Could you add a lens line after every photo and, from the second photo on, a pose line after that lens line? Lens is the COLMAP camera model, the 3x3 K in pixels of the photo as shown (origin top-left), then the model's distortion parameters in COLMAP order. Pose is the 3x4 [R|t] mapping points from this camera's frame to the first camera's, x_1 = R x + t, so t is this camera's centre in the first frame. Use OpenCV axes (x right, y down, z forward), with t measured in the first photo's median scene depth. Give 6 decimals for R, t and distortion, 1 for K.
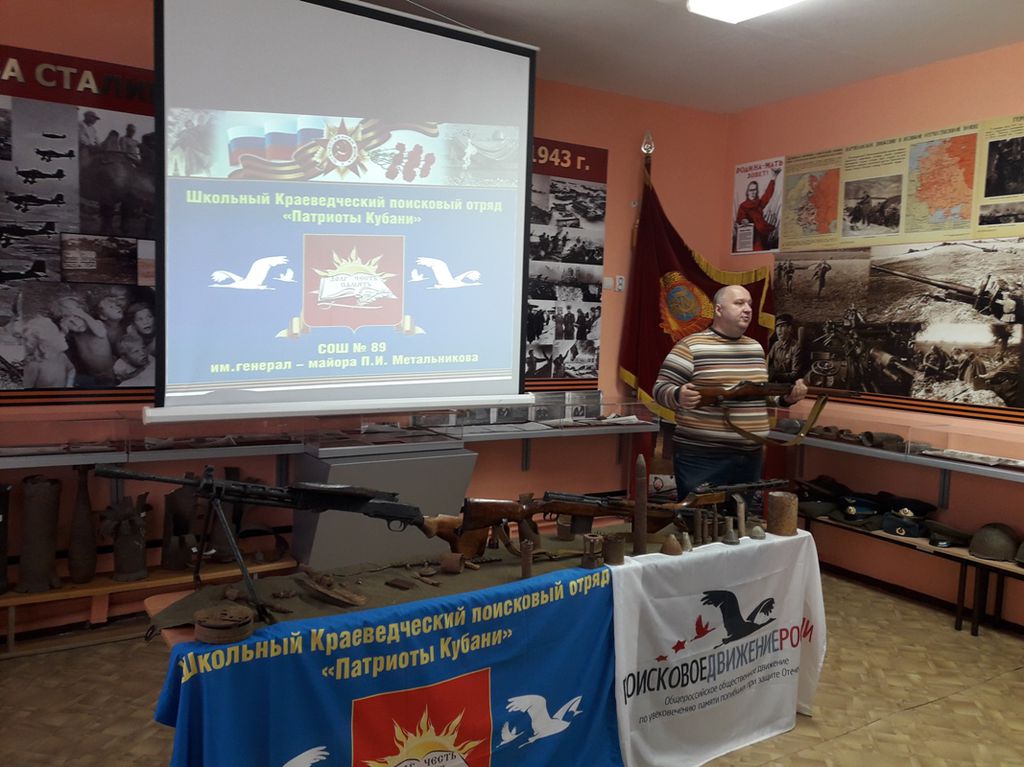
lens RADIAL K [[842.1, 0, 512.0], [0, 842.1, 383.5], [0, 0, 1]] dist [0.165802, -0.245190]
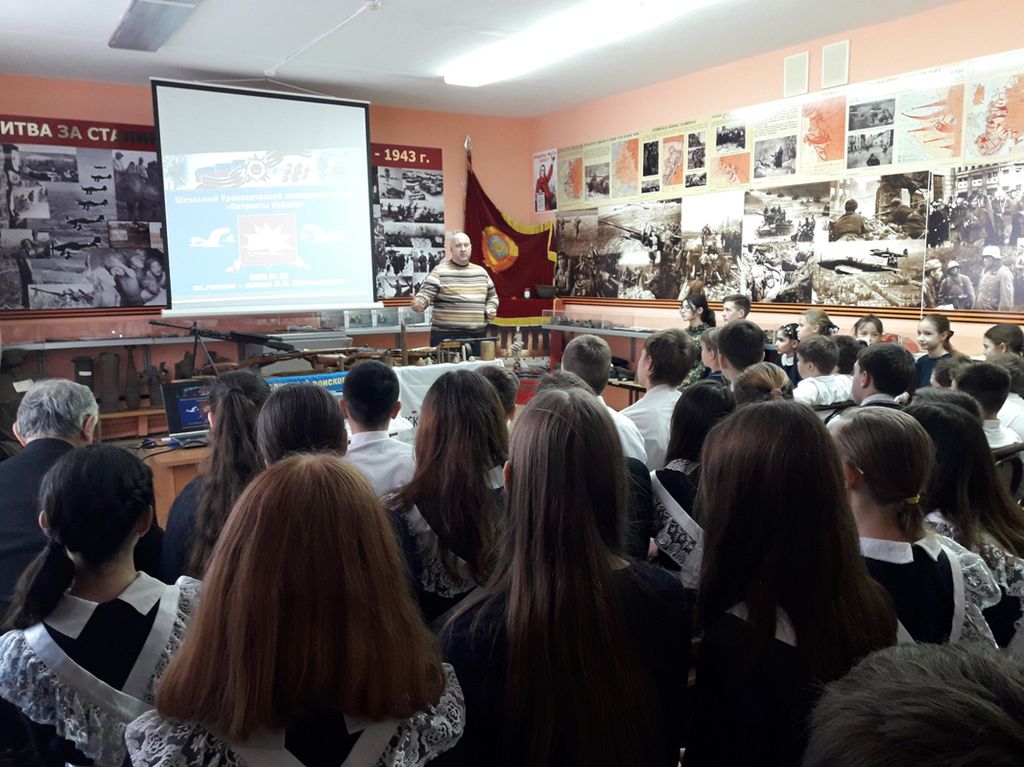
lens RADIAL K [[864.2, 0, 518.6], [0, 864.2, 402.9], [0, 0, 1]] dist [0.081826, -0.138571]
pose [[0.999091, -0.042510, 0.003214, 0.257200], [0.042163, 0.996442, 0.072974, 0.088203], [-0.006305, -0.072772, 0.997329, -0.696741]]
